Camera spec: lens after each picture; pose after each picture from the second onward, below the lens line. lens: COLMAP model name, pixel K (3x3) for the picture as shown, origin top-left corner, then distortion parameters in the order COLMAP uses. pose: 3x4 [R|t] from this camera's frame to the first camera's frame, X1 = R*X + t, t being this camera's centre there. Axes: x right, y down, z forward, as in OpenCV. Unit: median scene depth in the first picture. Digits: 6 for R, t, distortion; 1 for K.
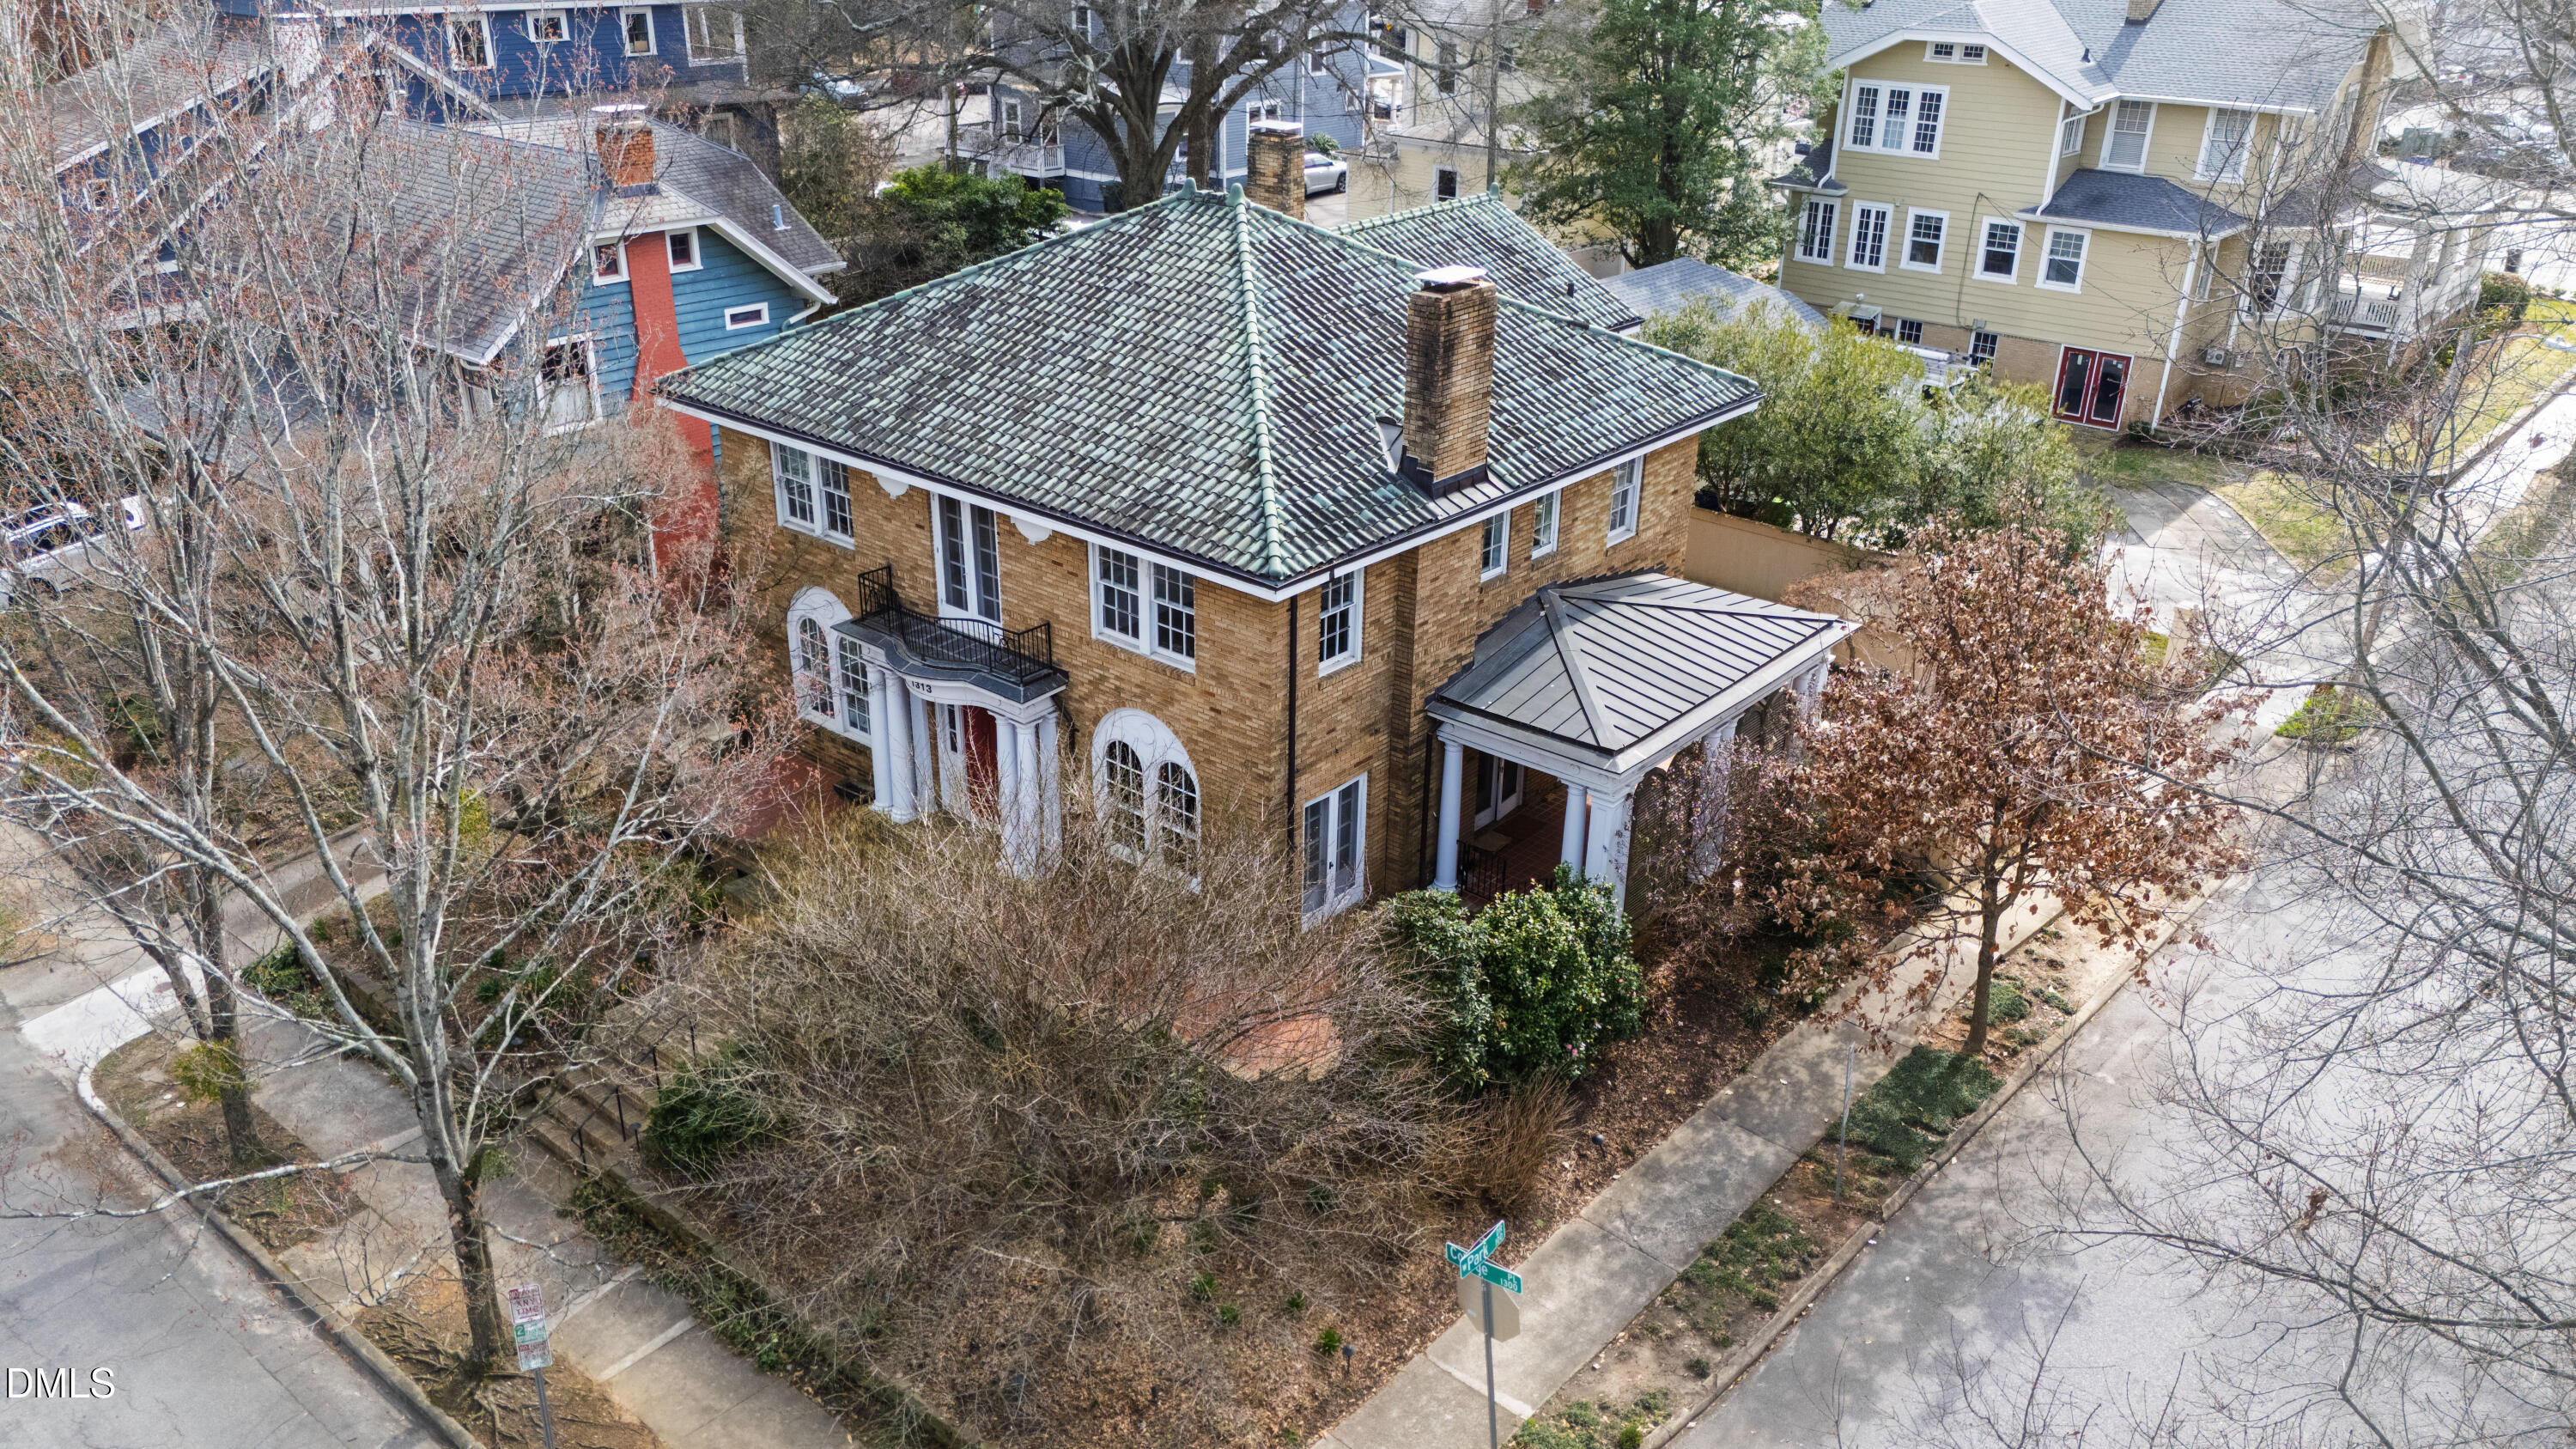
lens RADIAL K [[1890.1, 0, 1282.1], [0, 1890.1, 732.3], [0, 0, 1]] dist [0.073905, -0.069815]
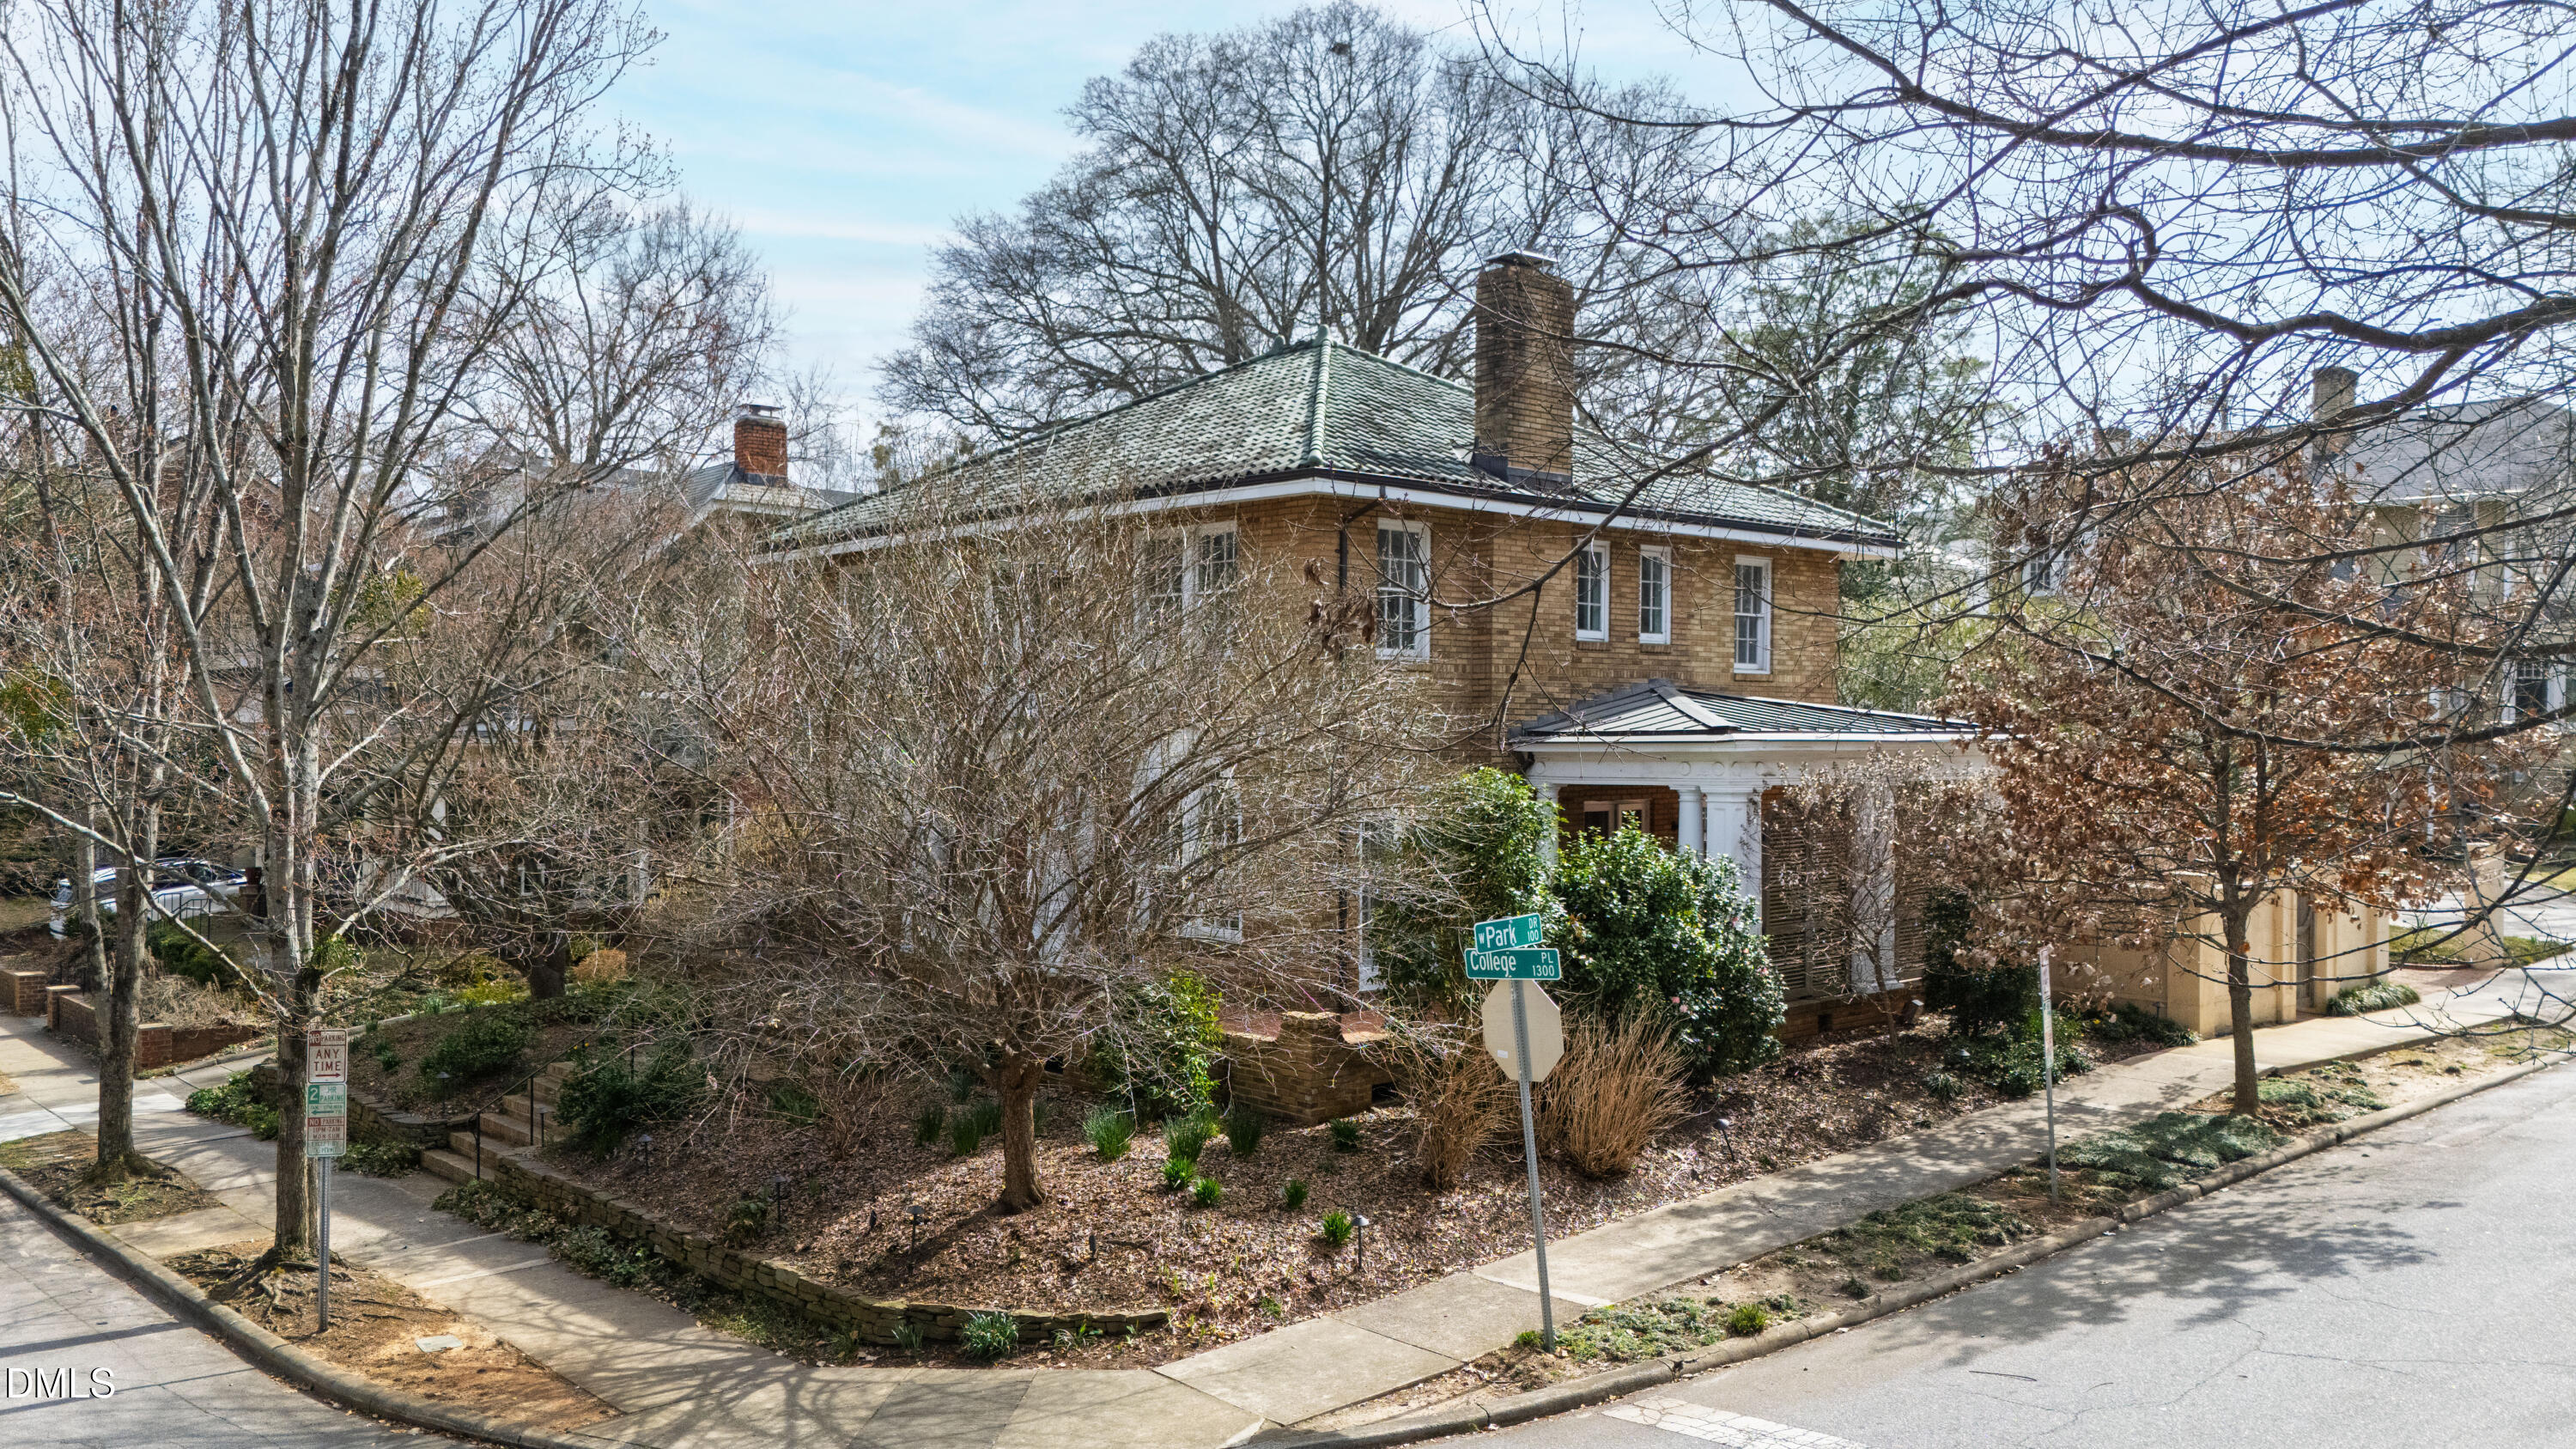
lens RADIAL K [[1925.2, 0, 1238.7], [0, 1925.2, 725.3], [0, 0, 1]] dist [0.075574, -0.000374]
pose [[0.990503, -0.011750, -0.136985, 0.074697], [-0.046500, 0.909000, -0.414194, 0.365077], [0.129386, 0.416630, 0.899821, 0.180201]]
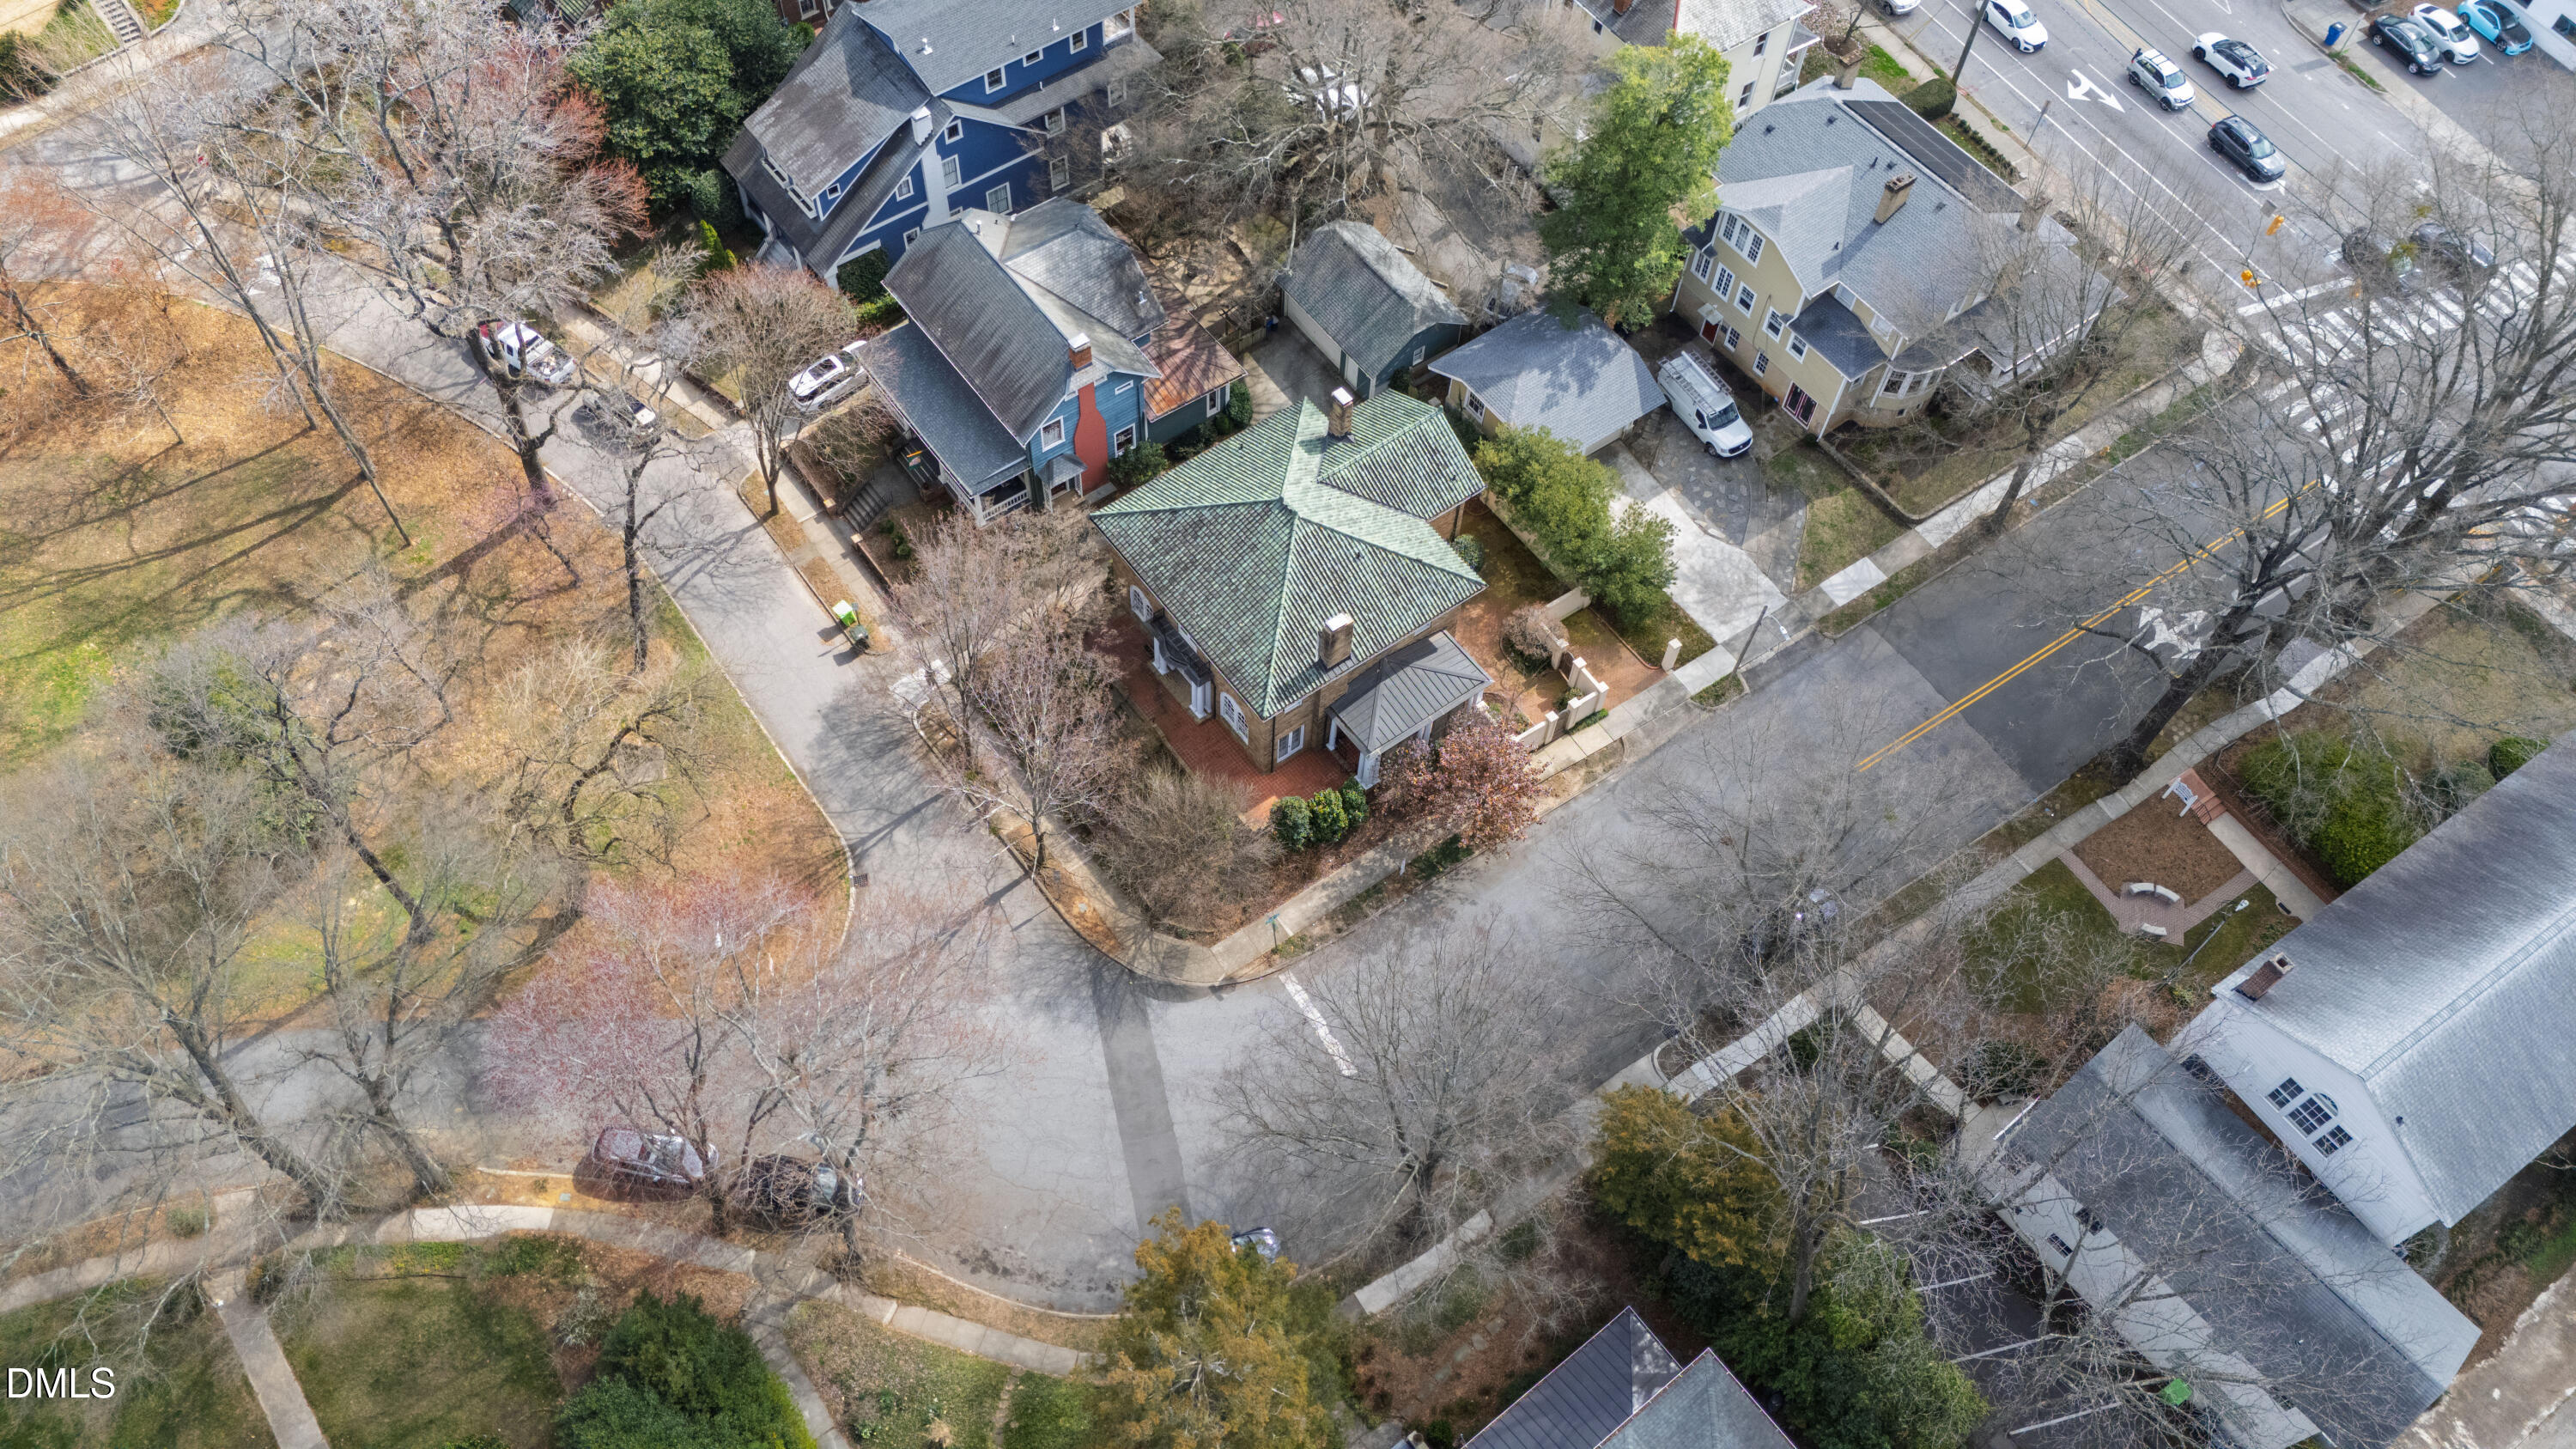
lens RADIAL K [[1890.1, 0, 1282.1], [0, 1890.1, 732.3], [0, 0, 1]] dist [0.073905, -0.069815]
pose [[0.974367, 0.197780, -0.107202, 0.354103], [-0.108547, 0.830713, 0.546016, -1.701014], [0.197045, -0.520383, 0.830888, -1.640177]]
